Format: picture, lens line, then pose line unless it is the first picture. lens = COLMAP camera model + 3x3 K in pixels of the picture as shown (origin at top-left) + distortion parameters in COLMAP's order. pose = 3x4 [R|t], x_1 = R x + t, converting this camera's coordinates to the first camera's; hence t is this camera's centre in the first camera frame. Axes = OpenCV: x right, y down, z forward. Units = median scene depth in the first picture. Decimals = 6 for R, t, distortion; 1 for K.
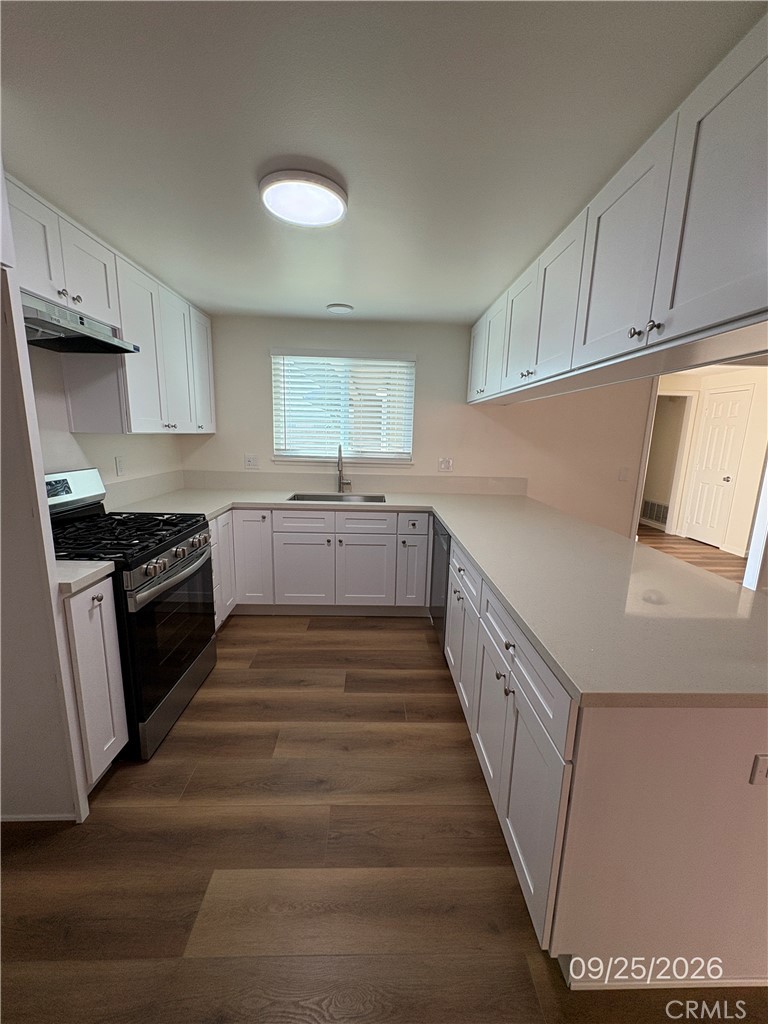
lens RADIAL K [[398.9, 0, 385.4], [0, 398.9, 511.7], [0, 0, 1]] dist [0.001799, -0.000283]
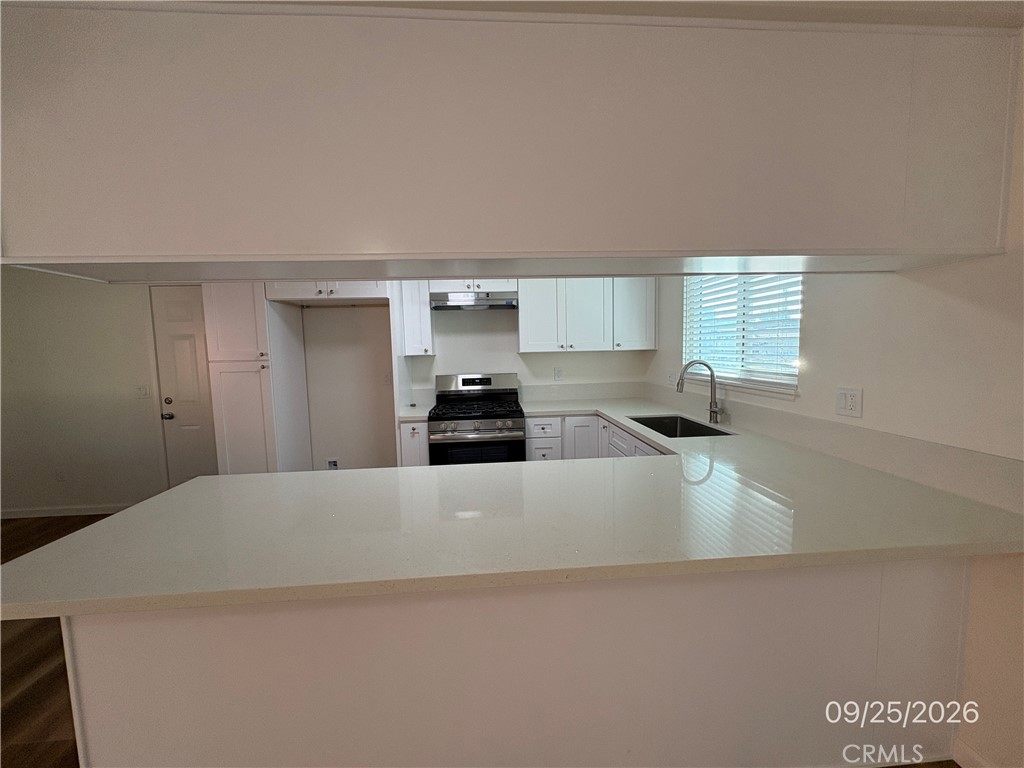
lens RADIAL K [[398.9, 0, 513.3], [0, 398.9, 378.6], [0, 0, 1]] dist [0.001799, -0.000283]
pose [[0.046847, 0.049425, -0.997679, 0.616328], [-0.166846, 0.985131, 0.040969, -0.096739], [0.984869, 0.164539, 0.054397, 0.565743]]
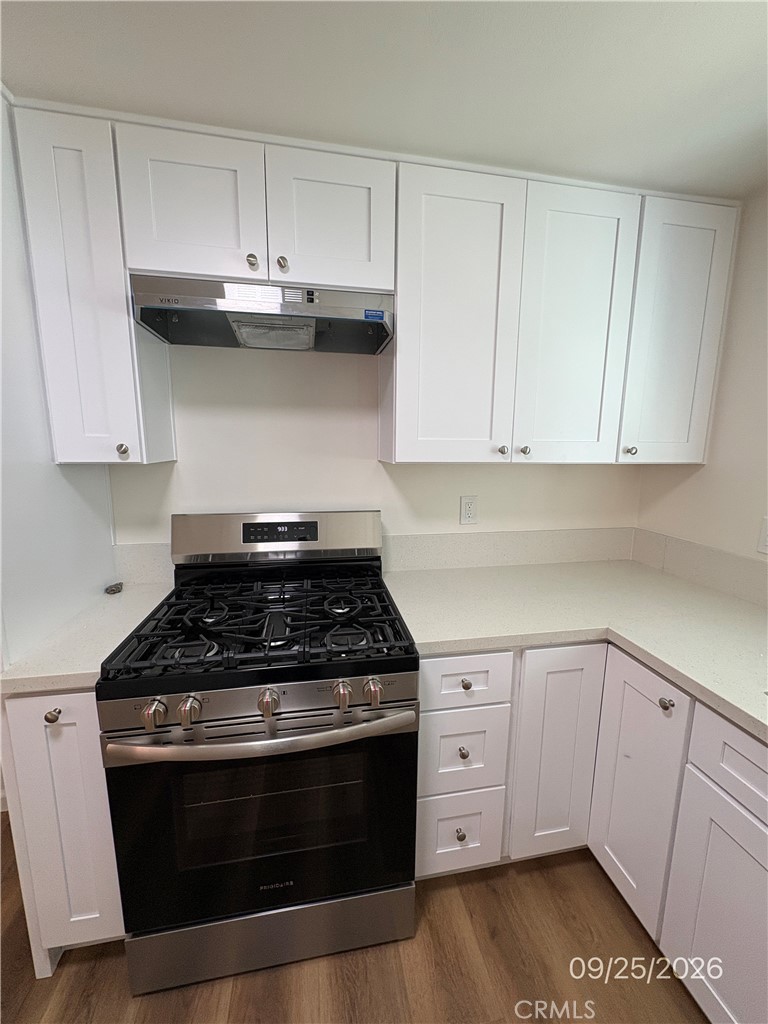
lens RADIAL K [[398.9, 0, 381.7], [0, 398.9, 512.1], [0, 0, 1]] dist [0.001799, -0.000283]
pose [[0.151683, 0.138394, -0.978693, -0.020500], [-0.194760, 0.974923, 0.107676, -0.115815], [0.969051, 0.174278, 0.174832, 0.554642]]
